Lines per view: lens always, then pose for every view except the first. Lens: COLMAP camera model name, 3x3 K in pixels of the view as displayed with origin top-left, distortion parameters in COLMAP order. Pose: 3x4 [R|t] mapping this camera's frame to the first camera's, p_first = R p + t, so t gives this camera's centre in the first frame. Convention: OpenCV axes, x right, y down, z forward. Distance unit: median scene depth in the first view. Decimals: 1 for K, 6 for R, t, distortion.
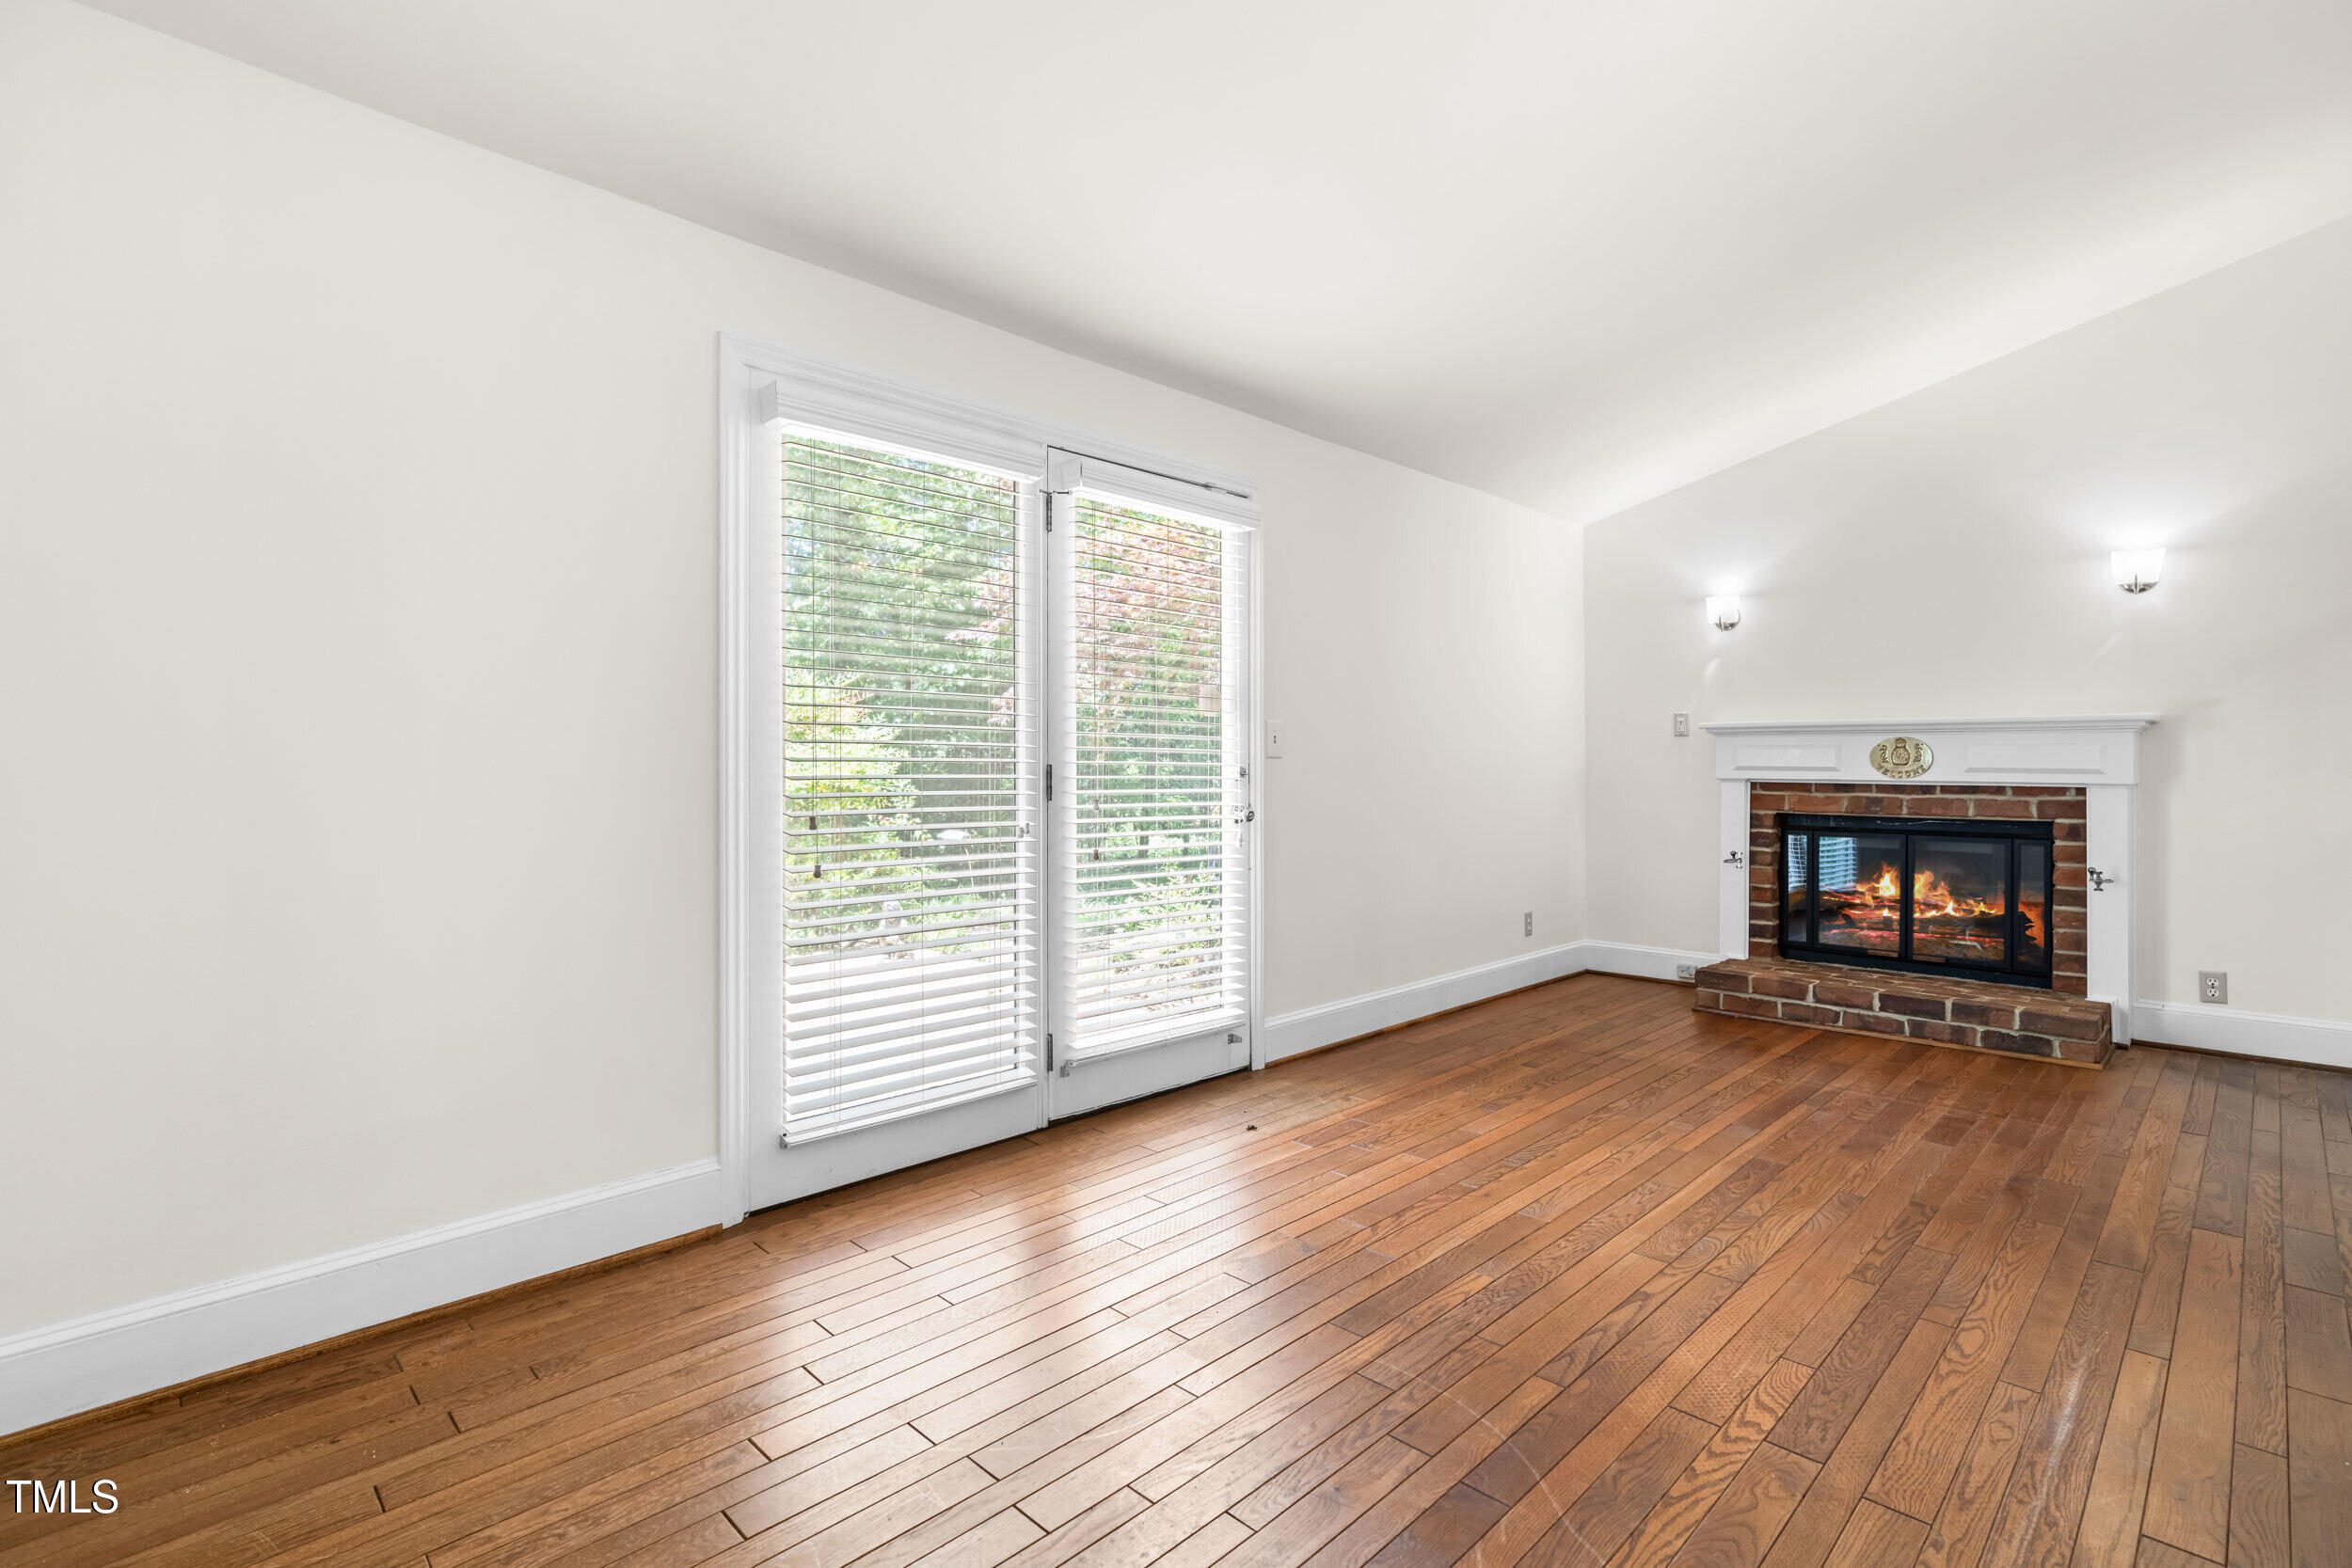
lens RADIAL K [[1073.0, 0, 1173.1], [0, 1073.0, 764.6], [0, 0, 1]] dist [-0.014912, 0.005864]
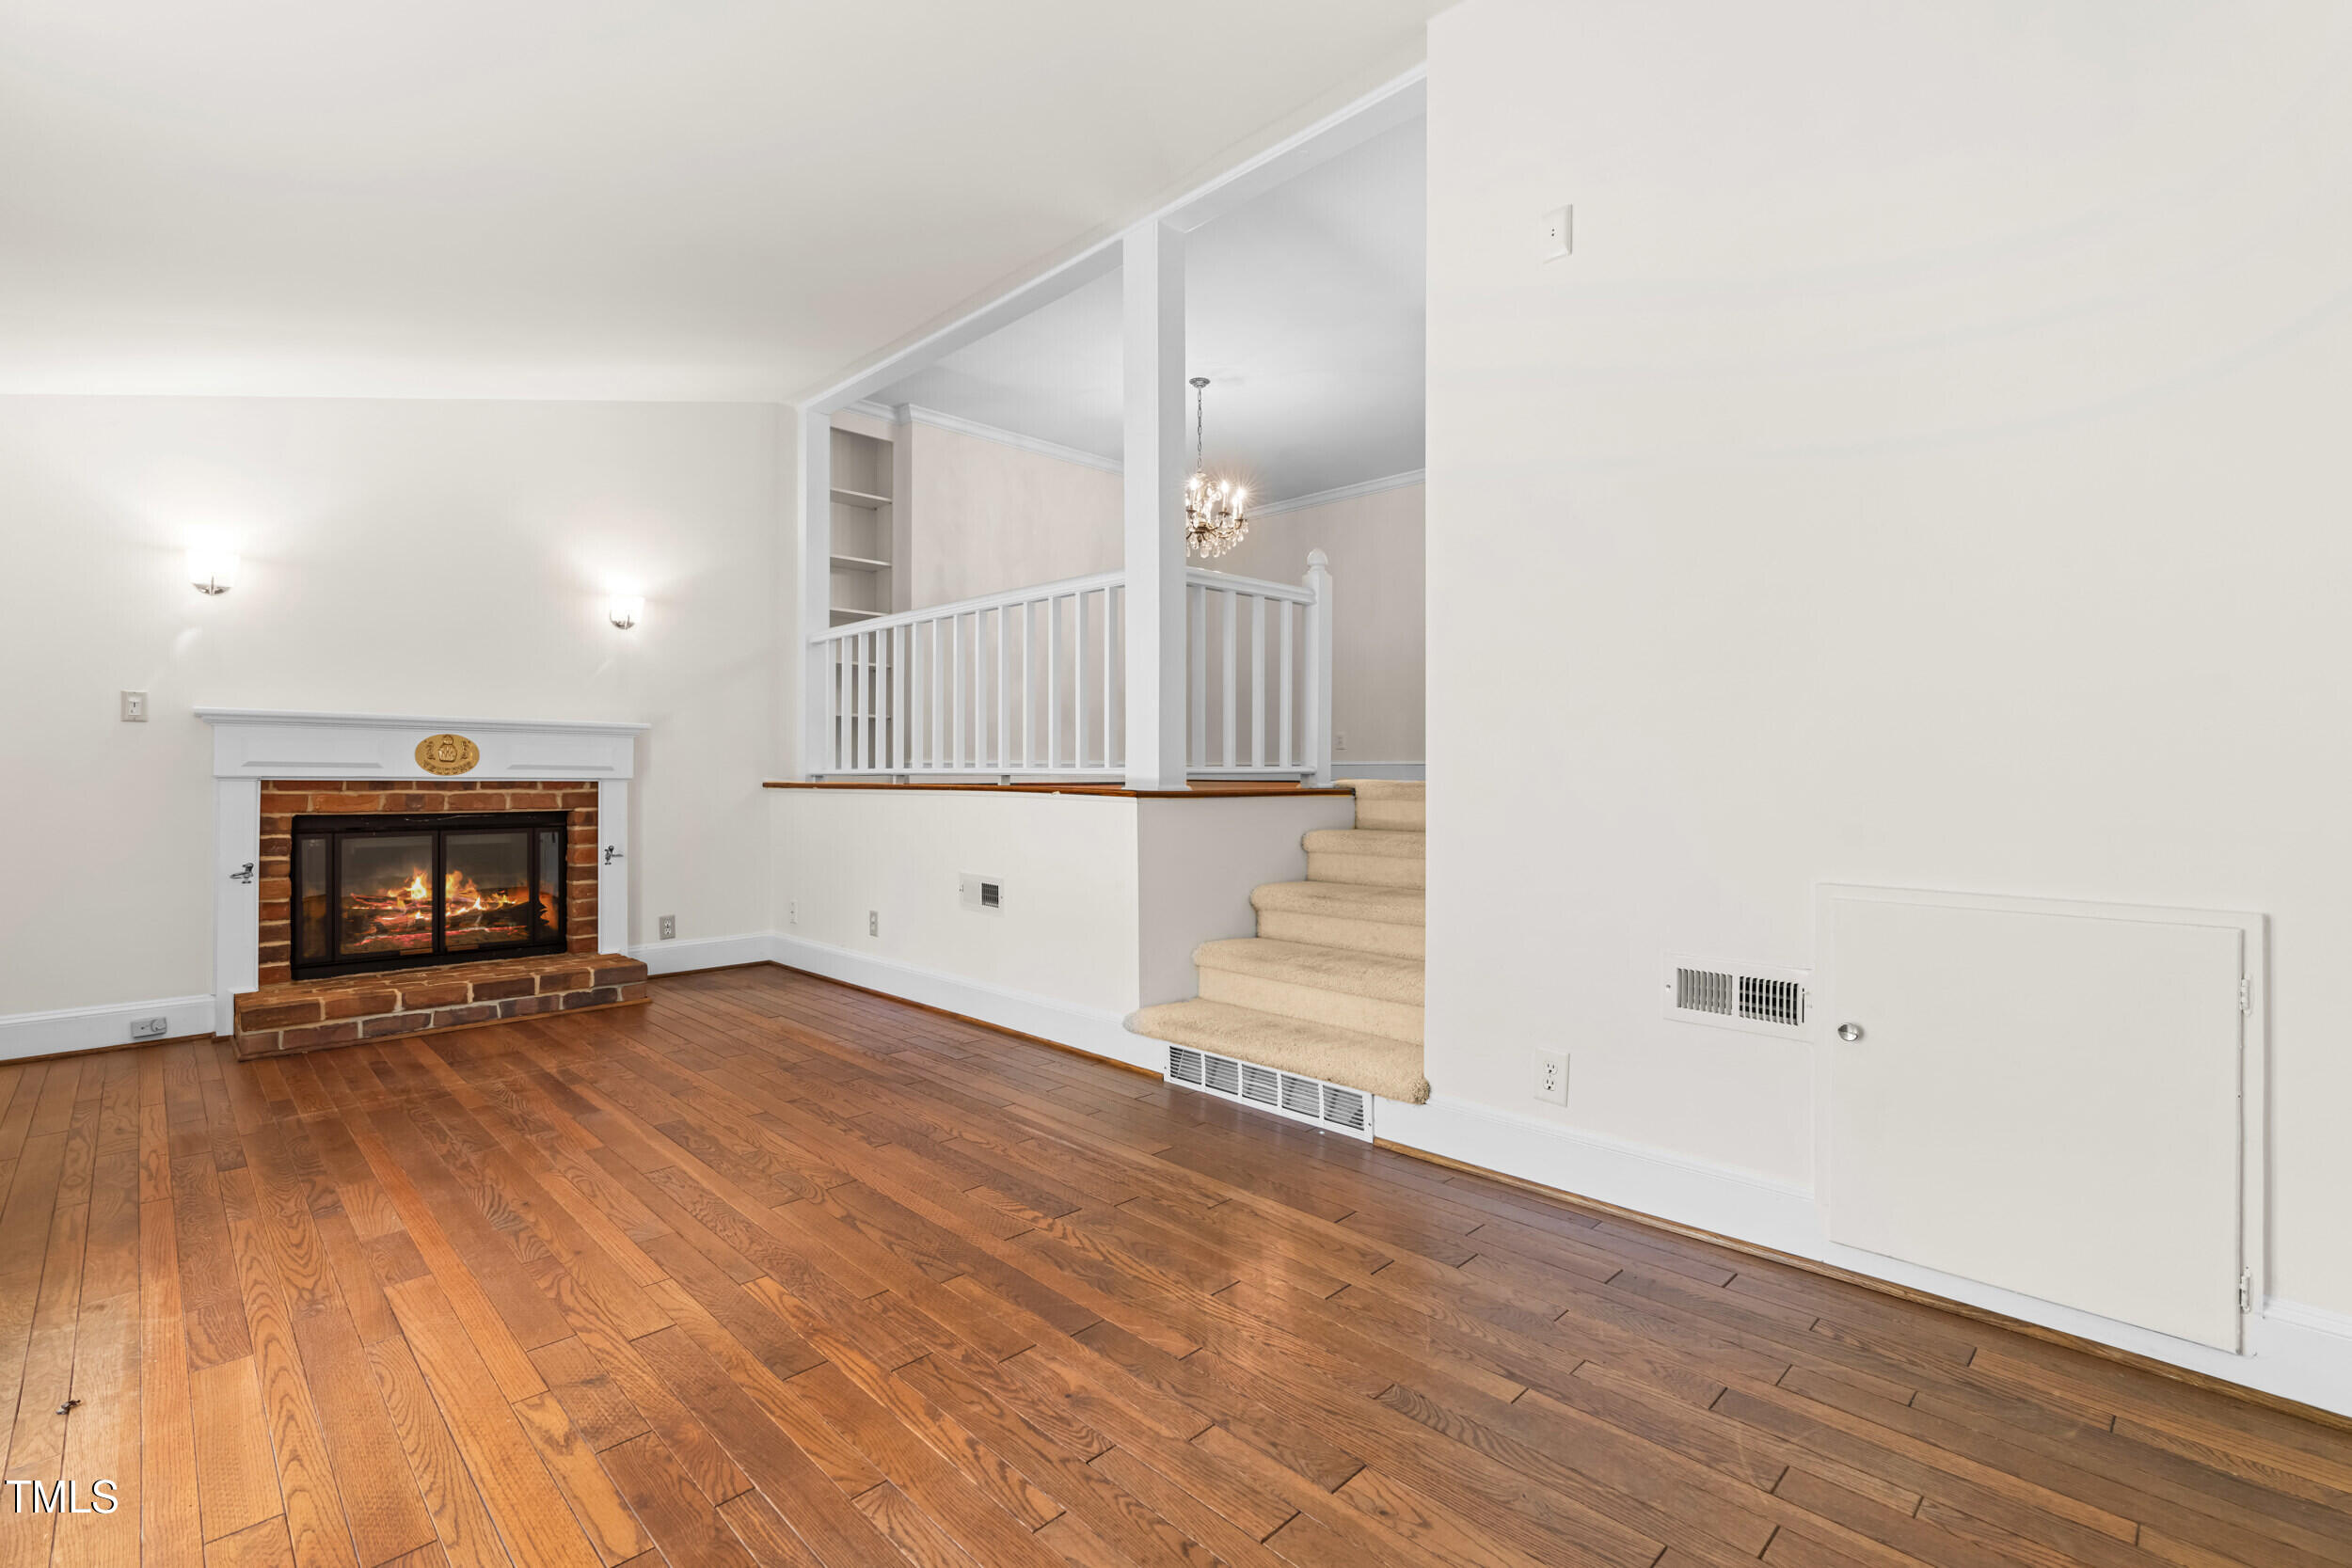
lens RADIAL K [[1073.0, 0, 1173.1], [0, 1073.0, 764.6], [0, 0, 1]] dist [-0.014912, 0.005864]
pose [[-0.000988, 0.007253, 0.999973, -0.362619], [-0.005017, 0.999961, -0.007258, 0.007486], [-0.999987, -0.005024, -0.000952, 0.329735]]
